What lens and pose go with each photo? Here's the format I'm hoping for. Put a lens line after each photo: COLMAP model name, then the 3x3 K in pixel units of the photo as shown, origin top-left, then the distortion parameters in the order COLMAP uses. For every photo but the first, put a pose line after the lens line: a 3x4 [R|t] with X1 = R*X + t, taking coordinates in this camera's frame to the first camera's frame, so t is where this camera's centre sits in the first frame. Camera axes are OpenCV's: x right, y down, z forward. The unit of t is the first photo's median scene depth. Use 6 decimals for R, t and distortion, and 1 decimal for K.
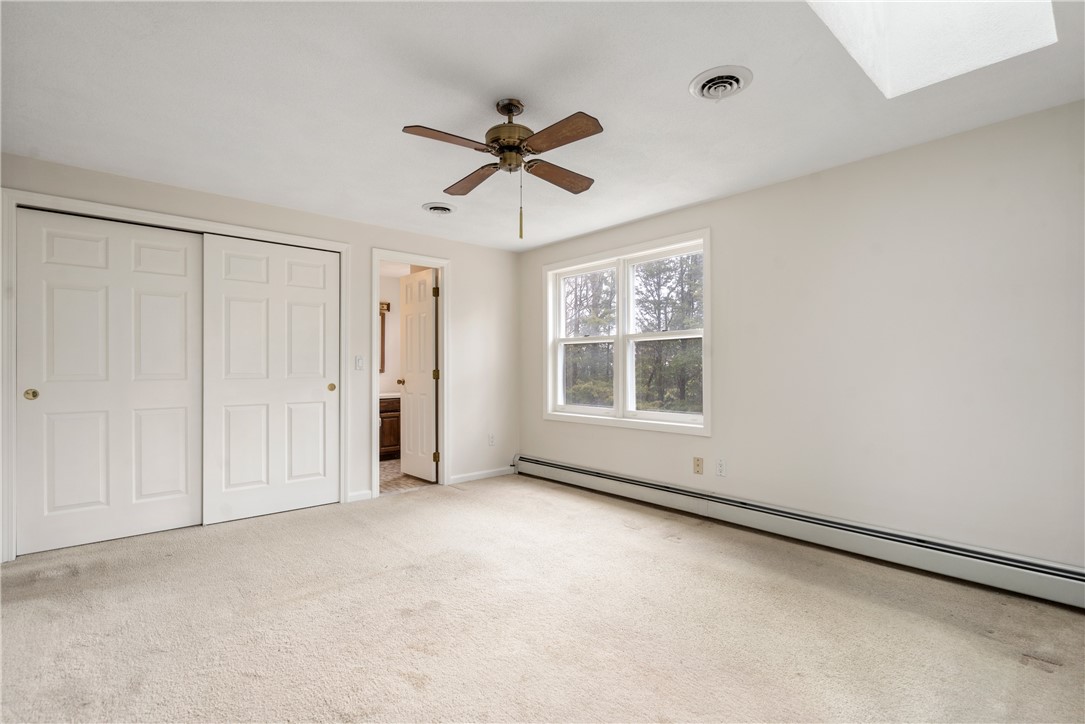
lens RADIAL K [[493.4, 0, 538.3], [0, 493.4, 363.8], [0, 0, 1]] dist [-0.009414, 0.002819]
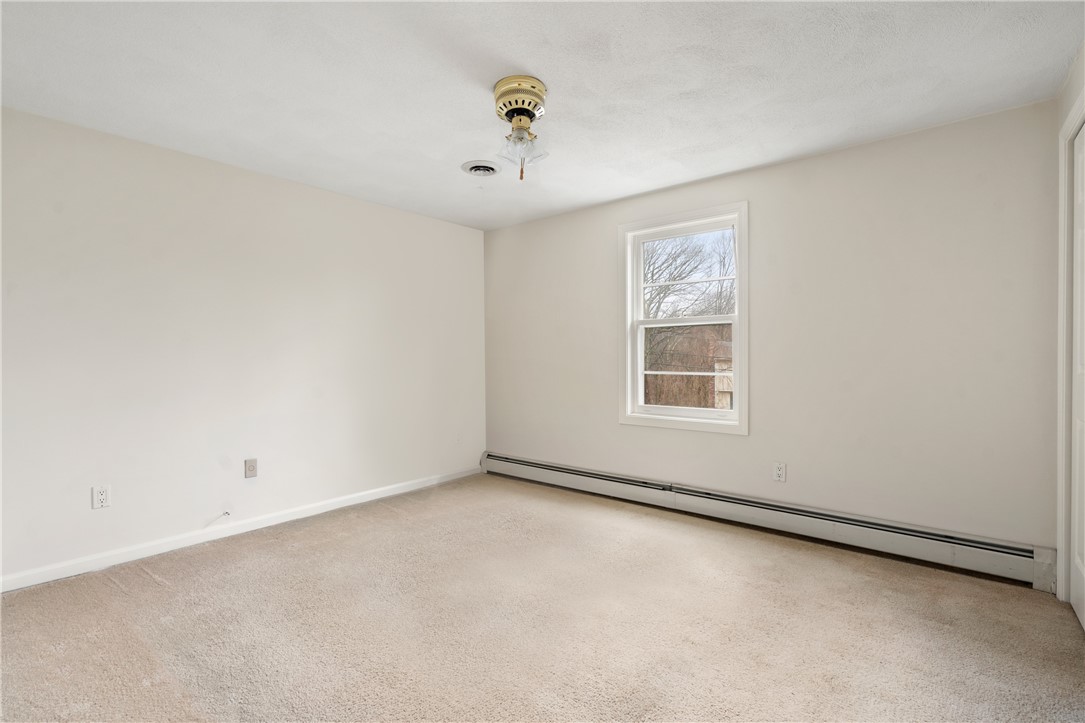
lens RADIAL K [[493.4, 0, 535.9], [0, 493.4, 362.2], [0, 0, 1]] dist [-0.009414, 0.002819]
pose [[0.989812, -0.001581, 0.142373, -0.158686], [-0.001084, 0.999826, 0.018642, 0.000446], [-0.142378, -0.018606, 0.989638, 0.169506]]
